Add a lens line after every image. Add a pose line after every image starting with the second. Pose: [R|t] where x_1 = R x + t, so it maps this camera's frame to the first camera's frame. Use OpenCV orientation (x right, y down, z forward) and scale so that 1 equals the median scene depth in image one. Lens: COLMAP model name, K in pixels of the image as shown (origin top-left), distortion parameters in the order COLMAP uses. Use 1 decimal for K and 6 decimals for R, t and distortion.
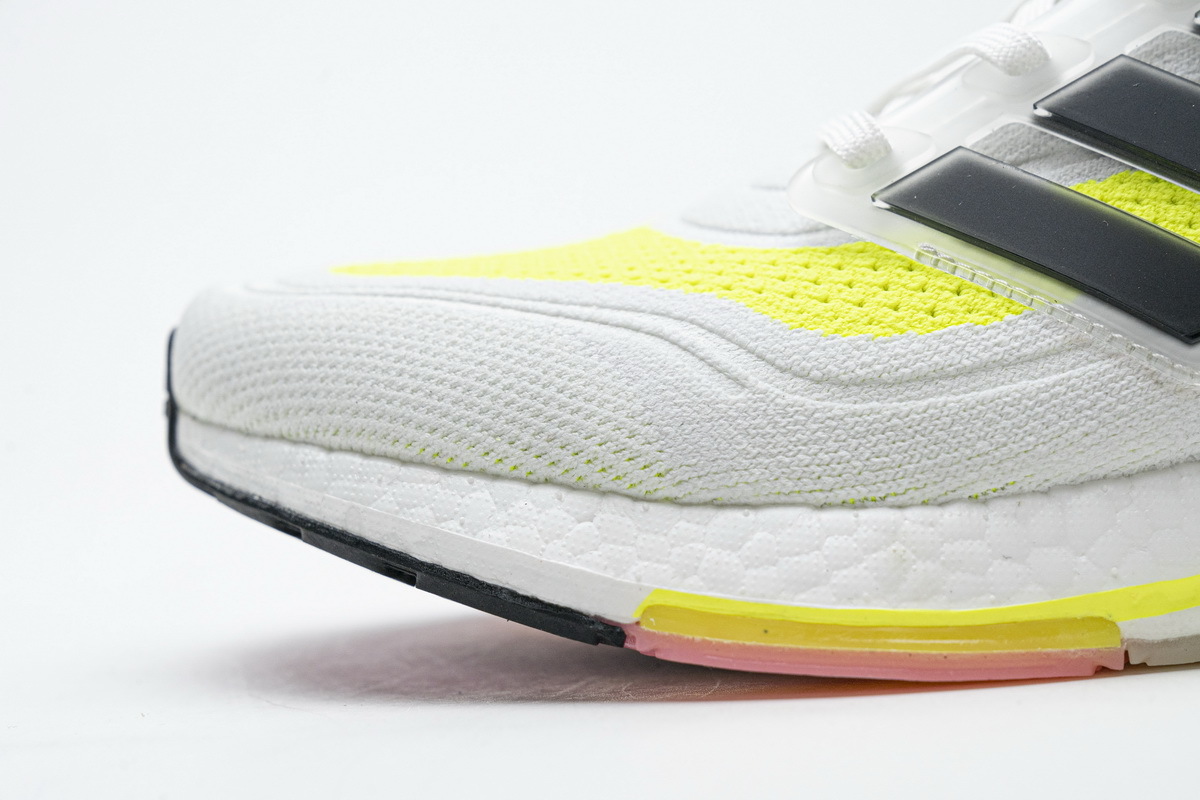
lens RADIAL K [[2419.8, 0, 600.0], [0, 2419.8, 400.0], [0, 0, 1]] dist [0.035025, -0.093203]
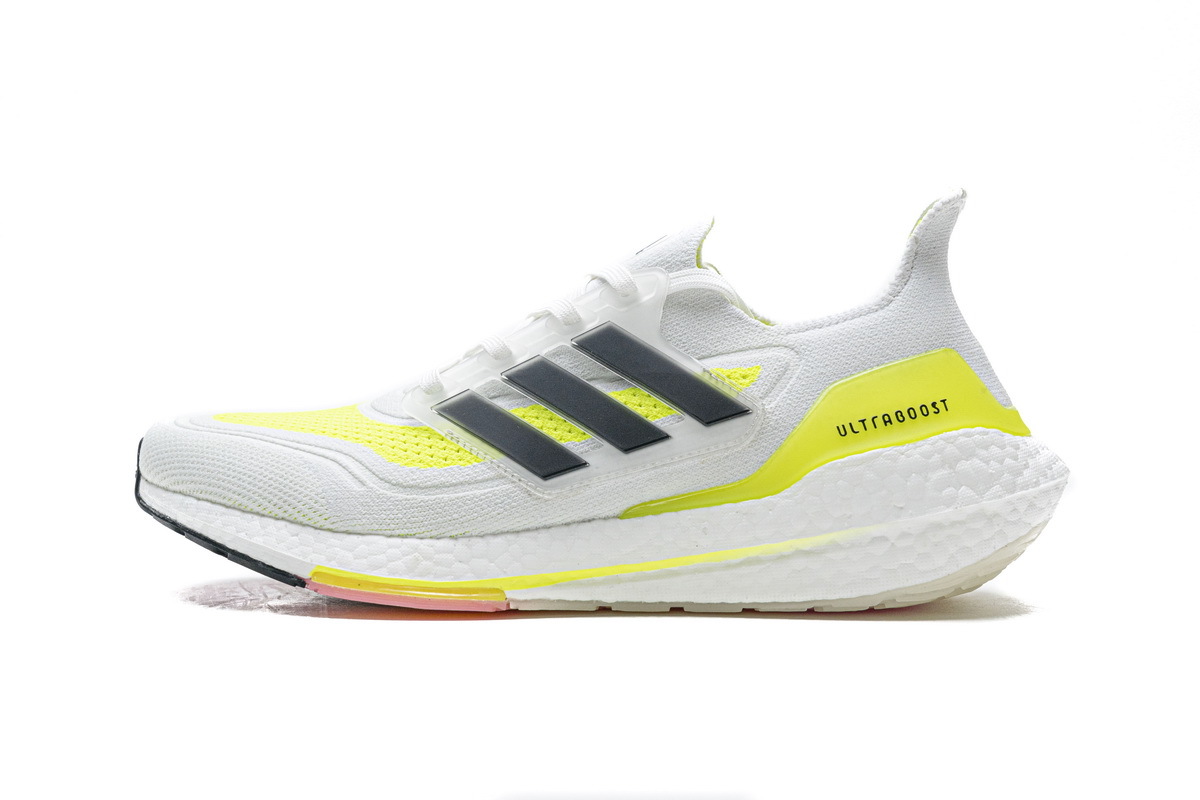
lens RADIAL K [[2419.8, 0, 600.0], [0, 2419.8, 400.0], [0, 0, 1]] dist [0.035025, -0.093203]
pose [[0.997556, 0.062527, -0.031170, 0.362499], [-0.062892, 0.997961, -0.010890, -0.078568], [0.030426, 0.012823, 0.999455, -1.412479]]
